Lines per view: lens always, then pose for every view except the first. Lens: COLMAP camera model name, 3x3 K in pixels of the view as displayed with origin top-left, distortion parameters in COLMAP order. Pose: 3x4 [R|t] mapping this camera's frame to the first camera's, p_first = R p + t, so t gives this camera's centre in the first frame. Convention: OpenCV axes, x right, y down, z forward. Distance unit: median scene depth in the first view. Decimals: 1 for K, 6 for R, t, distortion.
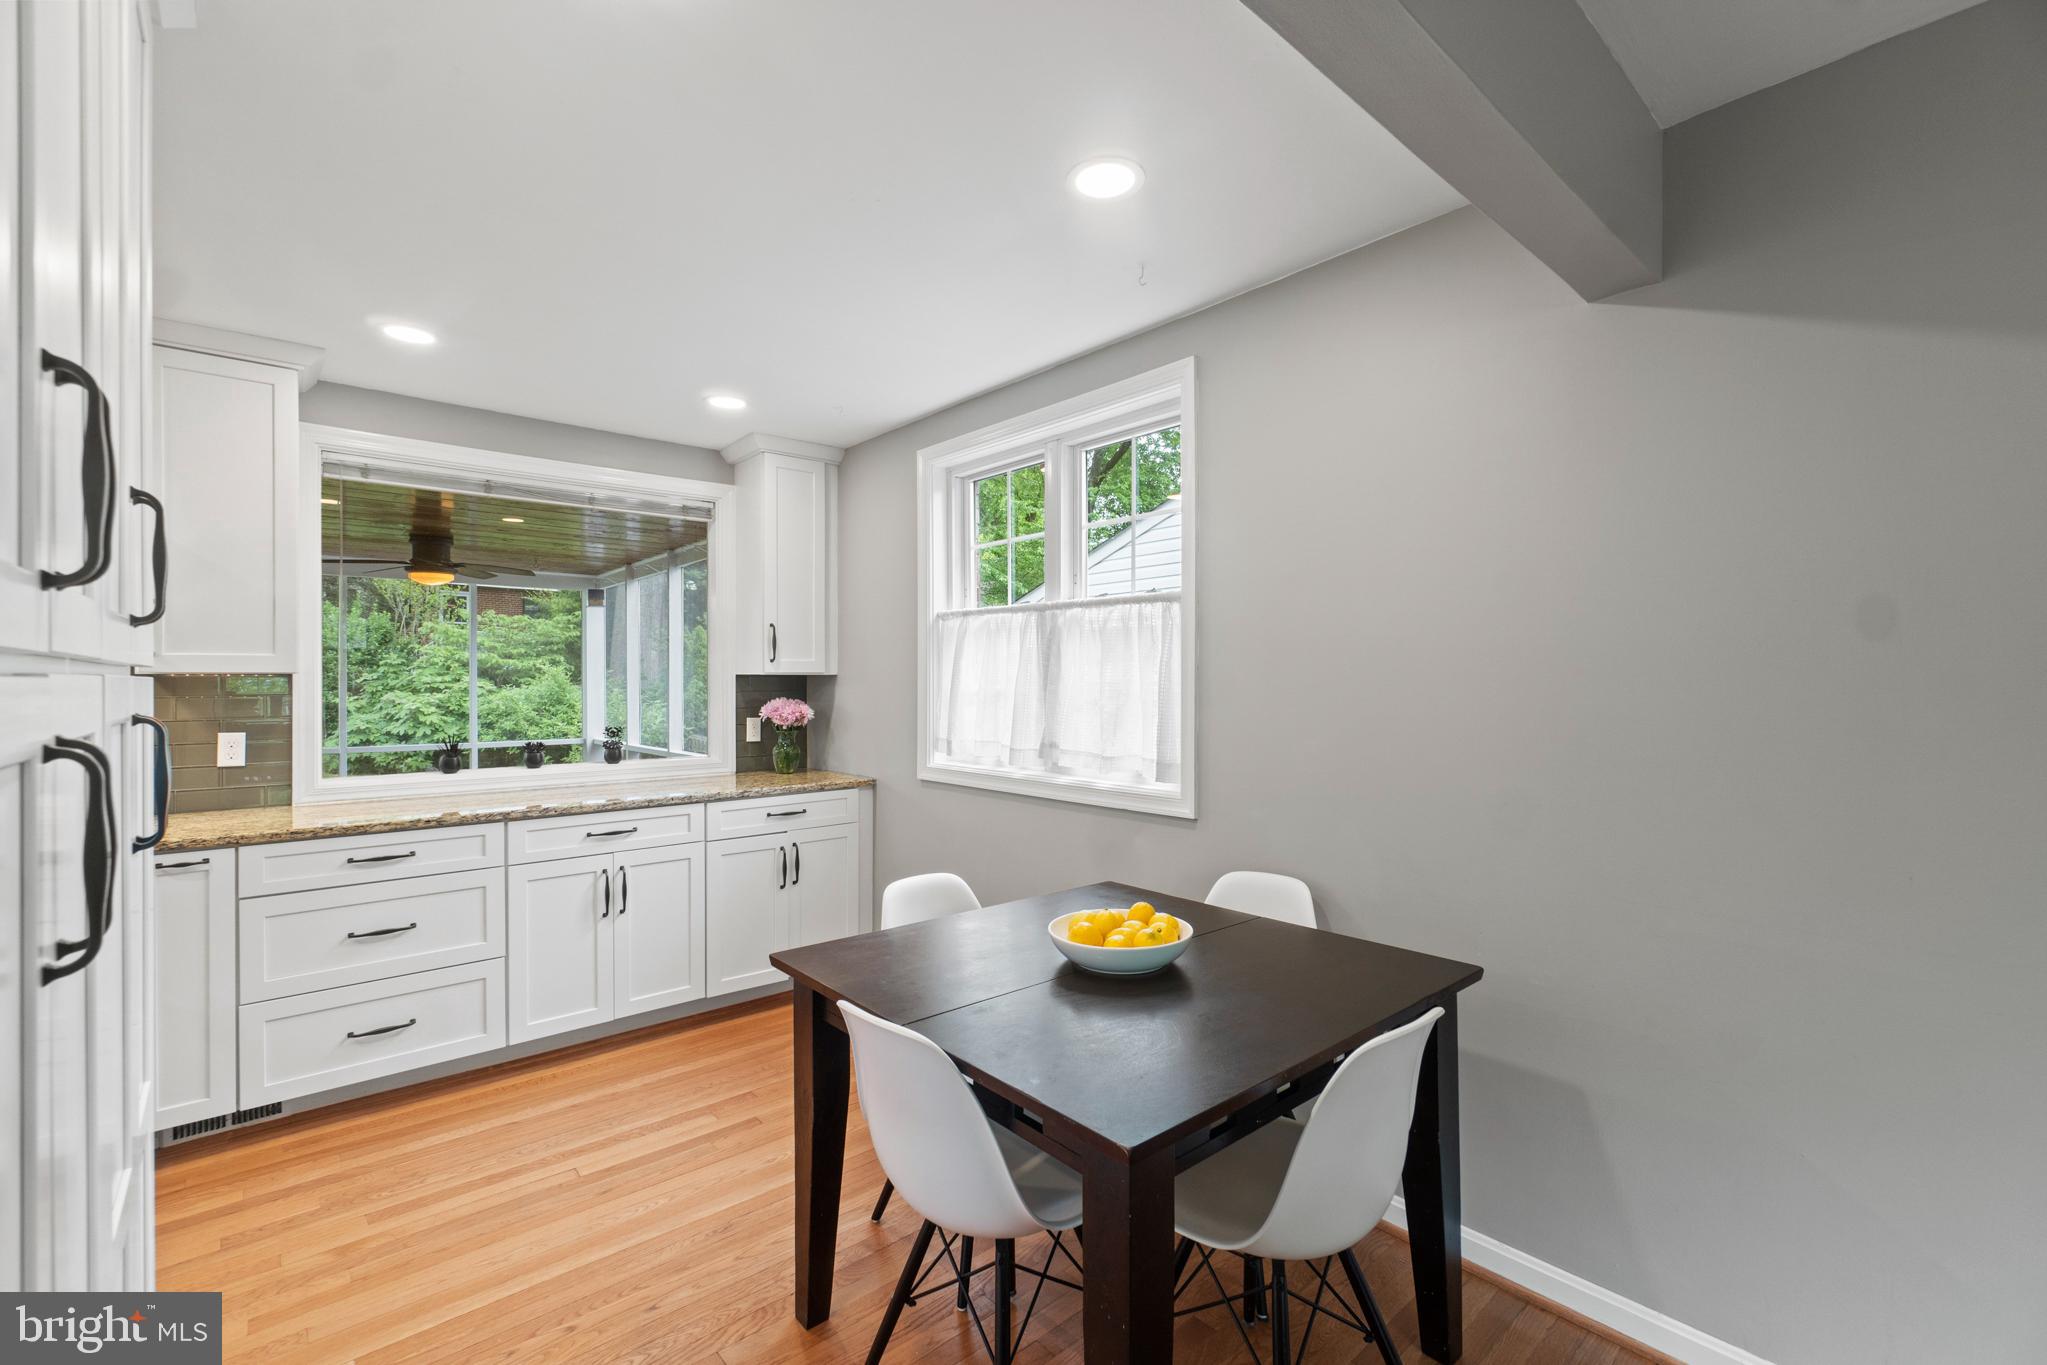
lens RADIAL K [[879.9, 0, 1016.1], [0, 879.9, 688.9], [0, 0, 1]] dist [-0.004358, -0.000139]
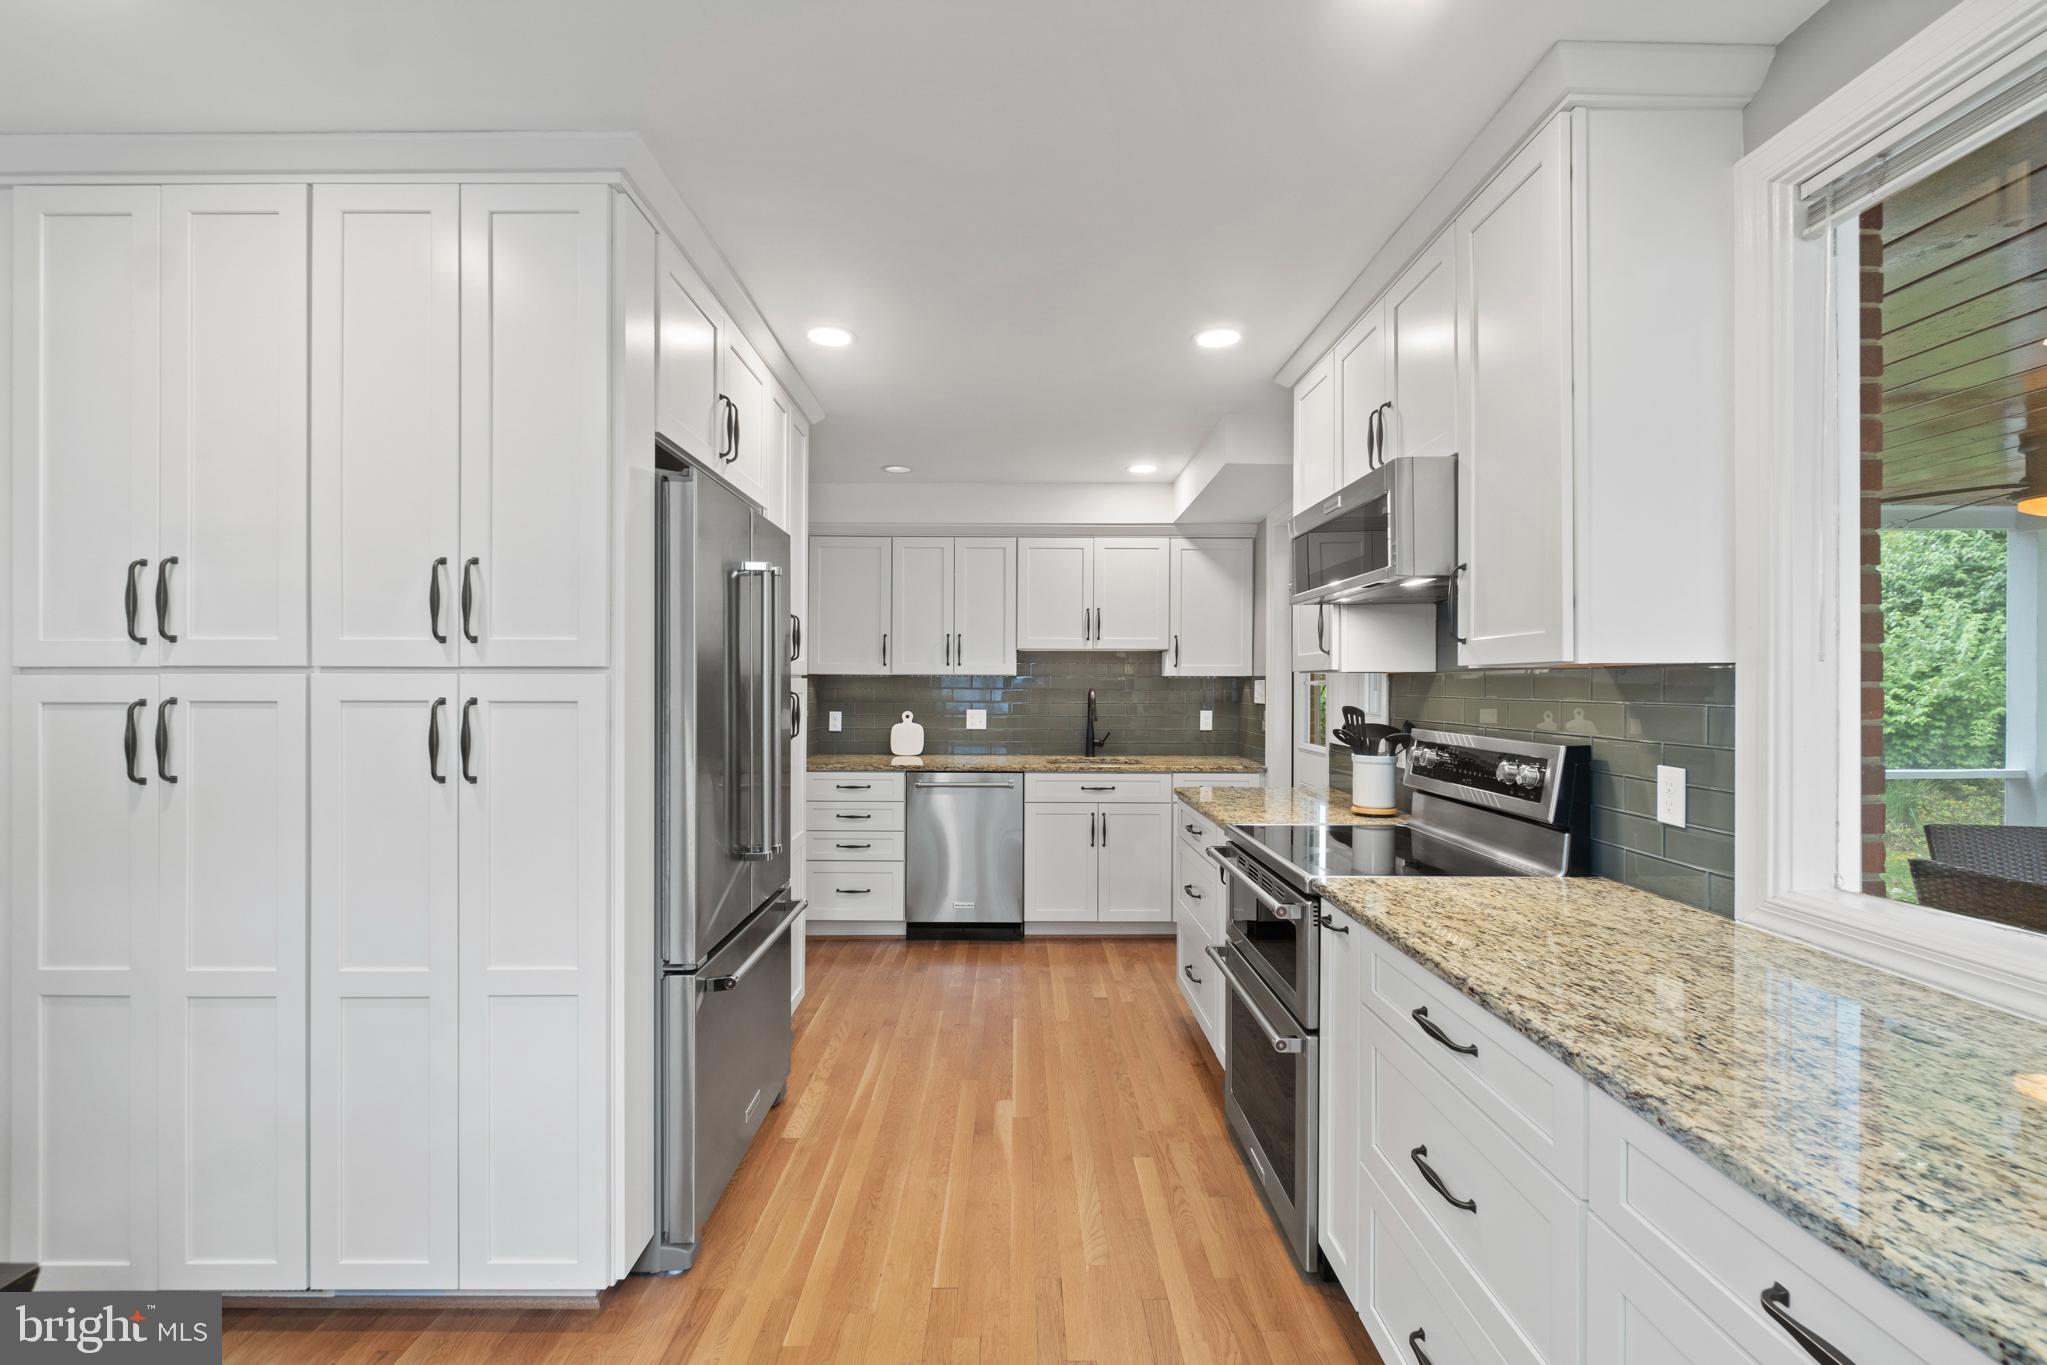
lens RADIAL K [[883.4, 0, 1023.5], [0, 883.4, 674.5], [0, 0, 1]] dist [-0.006324, 0.000258]
pose [[-0.653682, -0.008013, -0.756727, -0.171680], [-0.007820, 0.999962, -0.003834, -0.005523], [0.756729, 0.003411, -0.653720, 1.053412]]
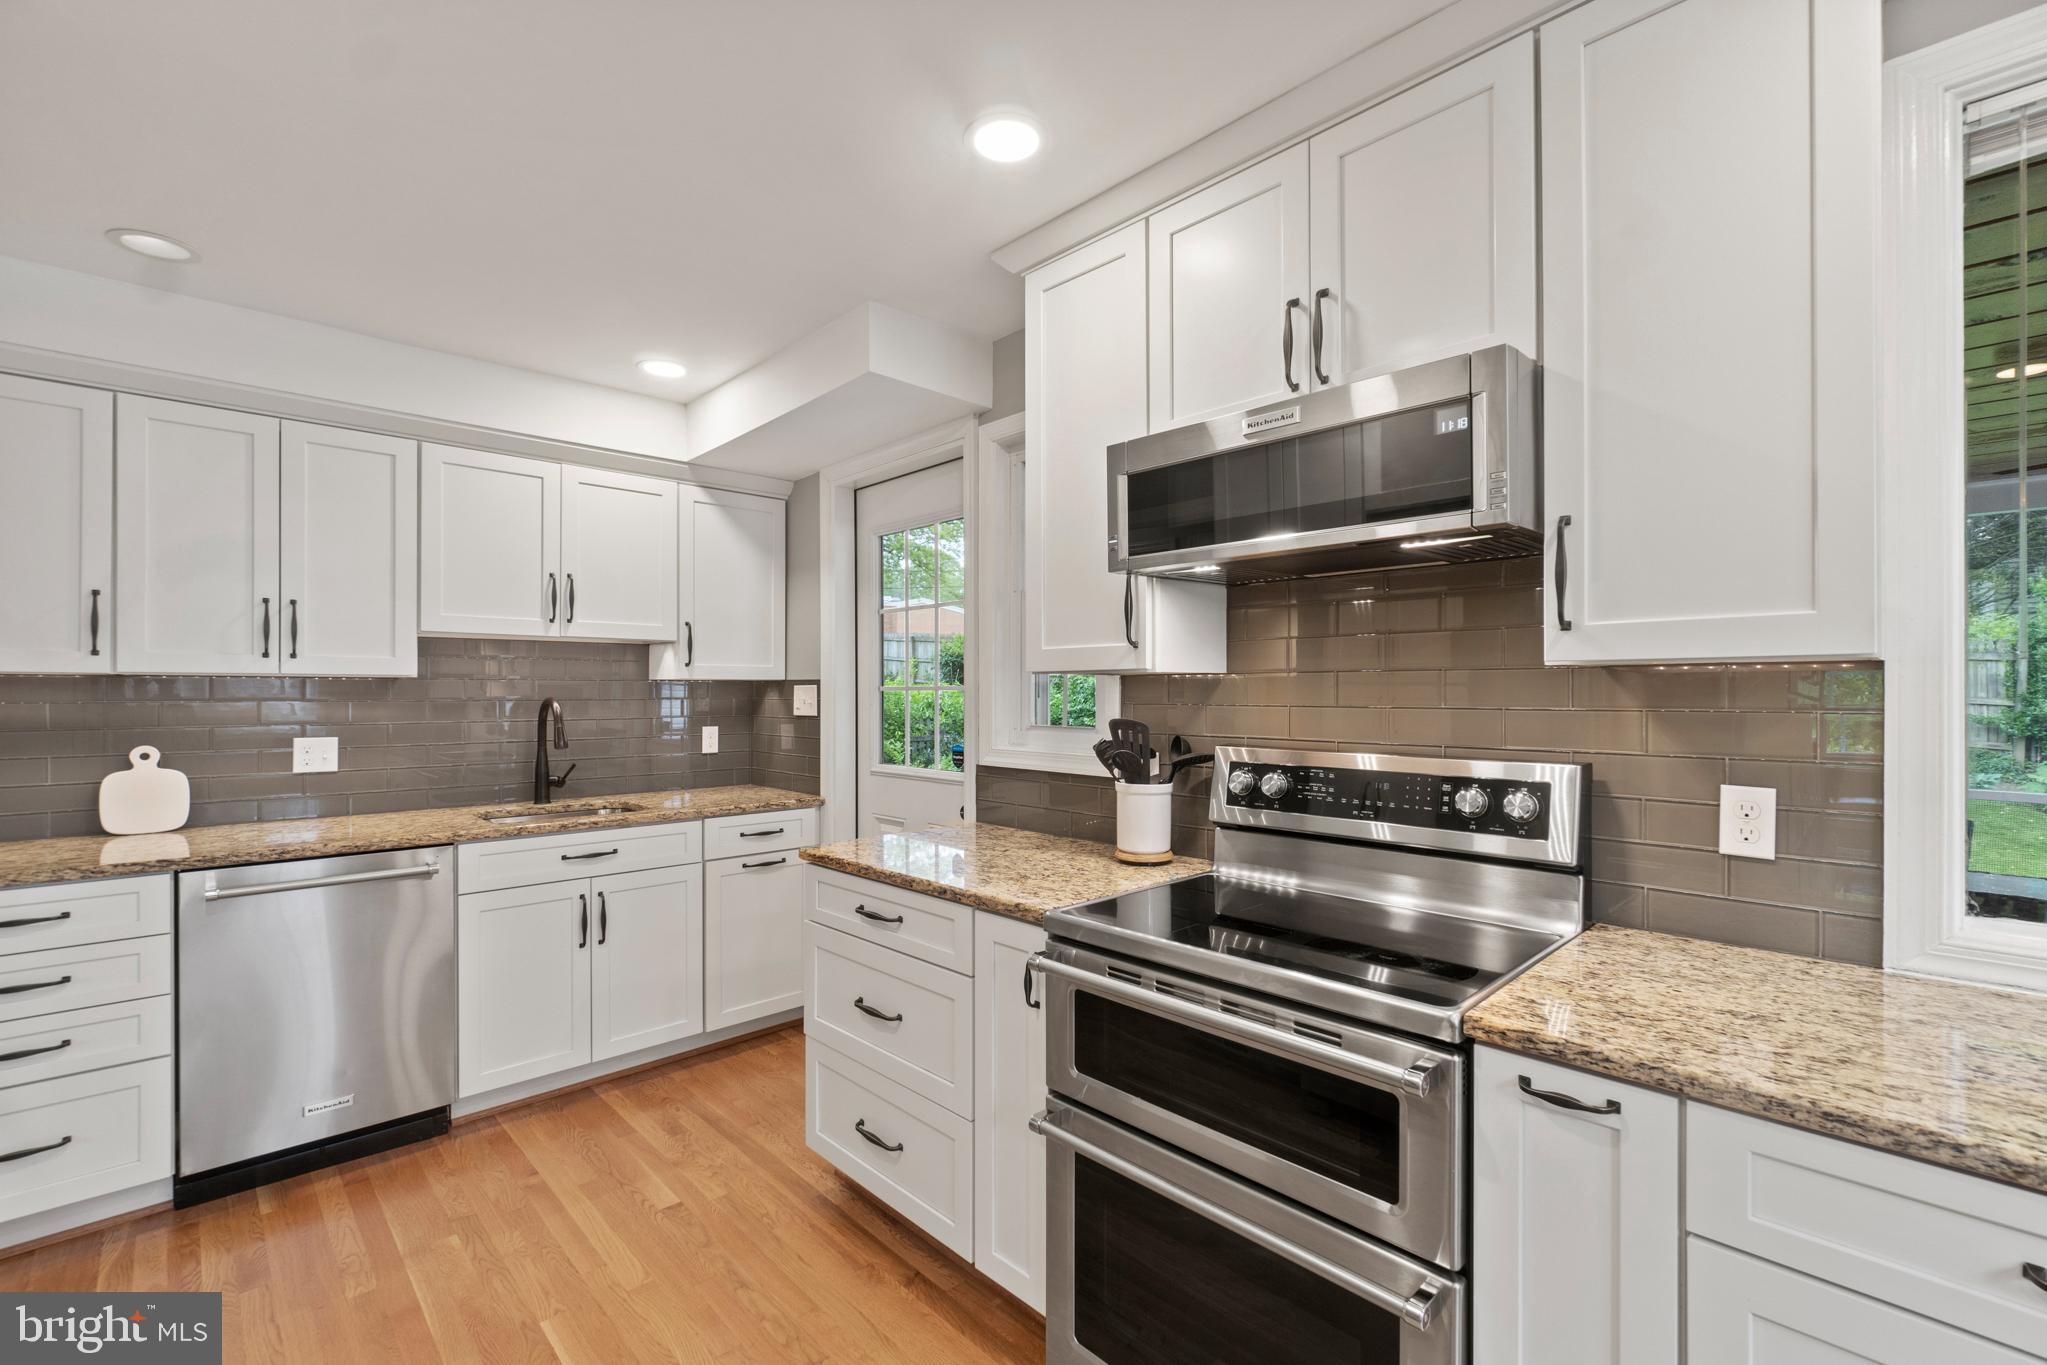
lens RADIAL K [[879.9, 0, 1016.1], [0, 879.9, 688.9], [0, 0, 1]] dist [-0.004358, -0.000139]
pose [[0.038643, -0.000491, -0.999253, -0.428872], [-0.006628, 0.999978, -0.000748, -0.000520], [0.999231, 0.006652, 0.038639, 0.578836]]
